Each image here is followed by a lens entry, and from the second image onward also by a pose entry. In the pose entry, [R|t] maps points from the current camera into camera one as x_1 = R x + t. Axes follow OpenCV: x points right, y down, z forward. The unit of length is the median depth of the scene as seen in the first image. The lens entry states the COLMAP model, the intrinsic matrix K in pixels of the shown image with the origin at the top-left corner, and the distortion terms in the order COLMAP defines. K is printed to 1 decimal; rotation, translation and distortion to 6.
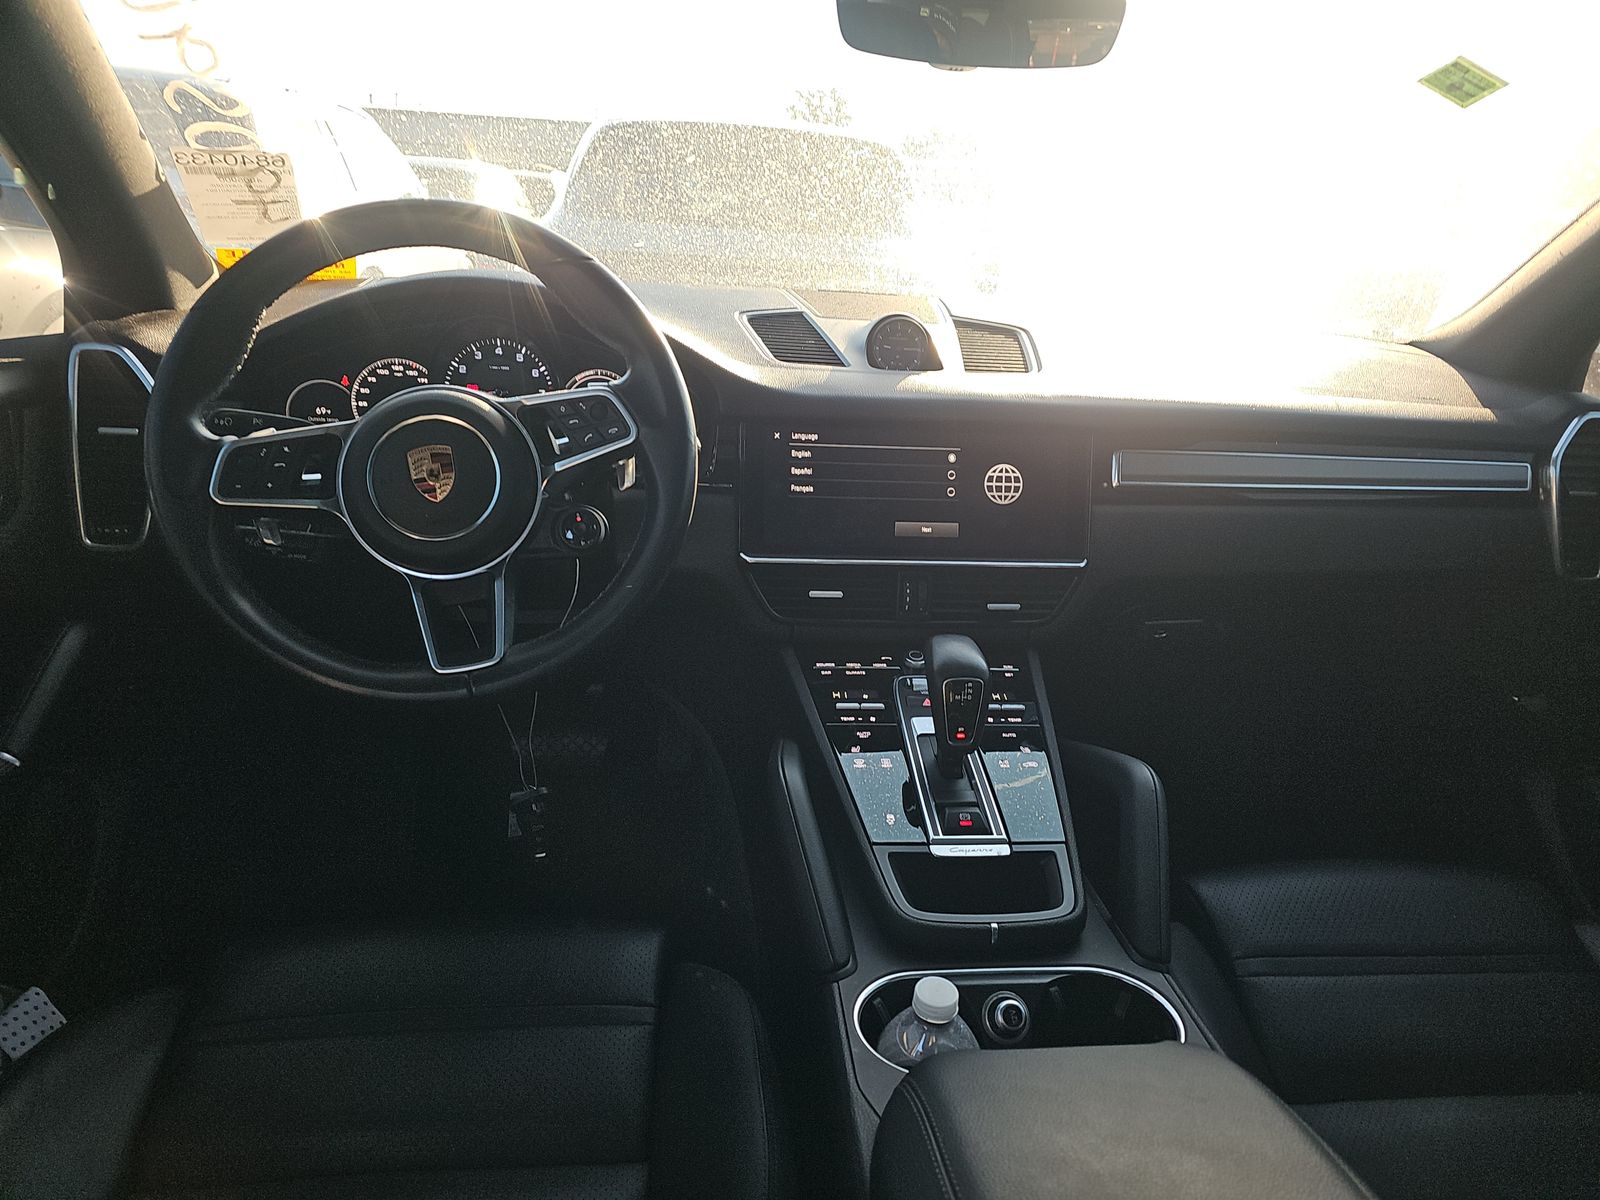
lens RADIAL K [[1091.3, 0, 800.0], [0, 1091.3, 606.4], [0, 0, 1]] dist [0.011443, -0.015973]
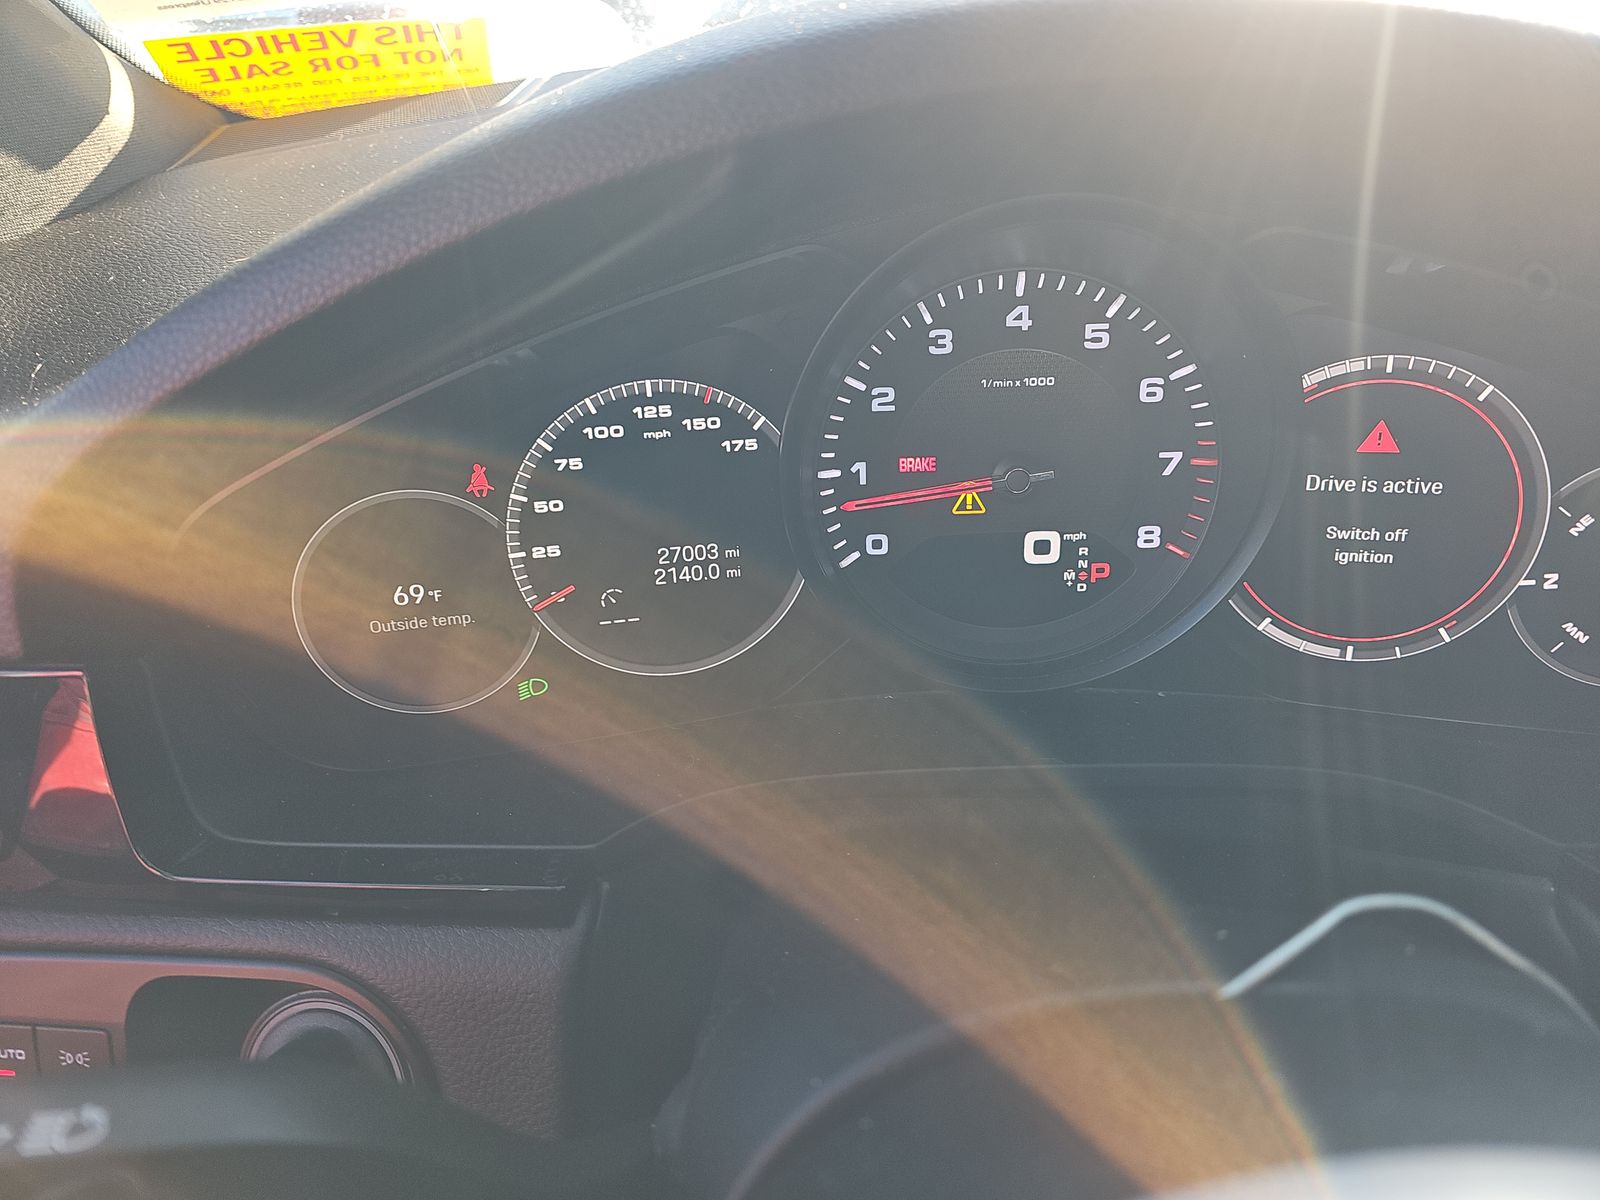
lens RADIAL K [[1091.3, 0, 790.0], [0, 1091.3, 634.0], [0, 0, 1]] dist [0.011443, -0.015973]
pose [[0.979733, -0.012894, -0.199895, -0.278786], [0.049395, 0.982661, 0.178712, -0.209620], [0.194124, -0.184964, 0.963382, 0.727787]]
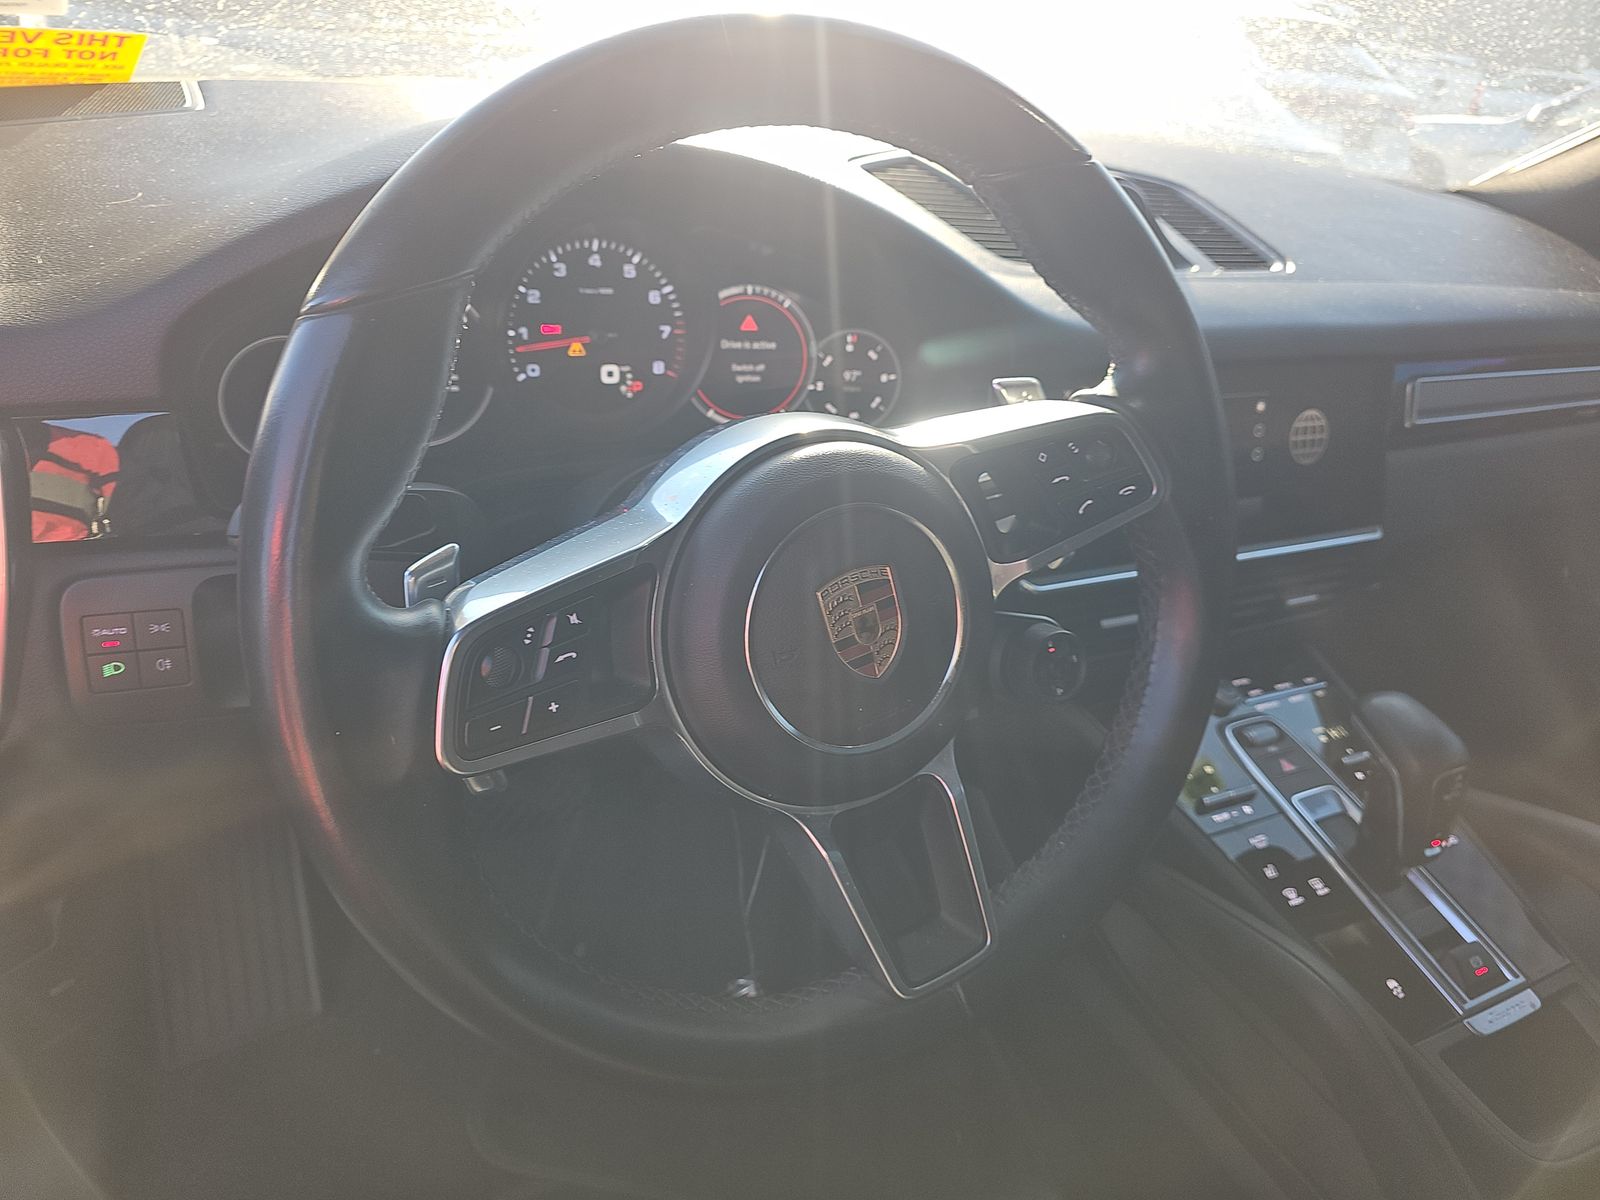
lens RADIAL K [[1091.3, 0, 803.2], [0, 1091.3, 597.6], [0, 0, 1]] dist [0.011443, -0.015973]
pose [[0.942104, -0.116710, 0.314354, -0.372224], [0.058919, 0.980505, 0.187454, -0.163640], [-0.330103, -0.158080, 0.930614, 0.417848]]
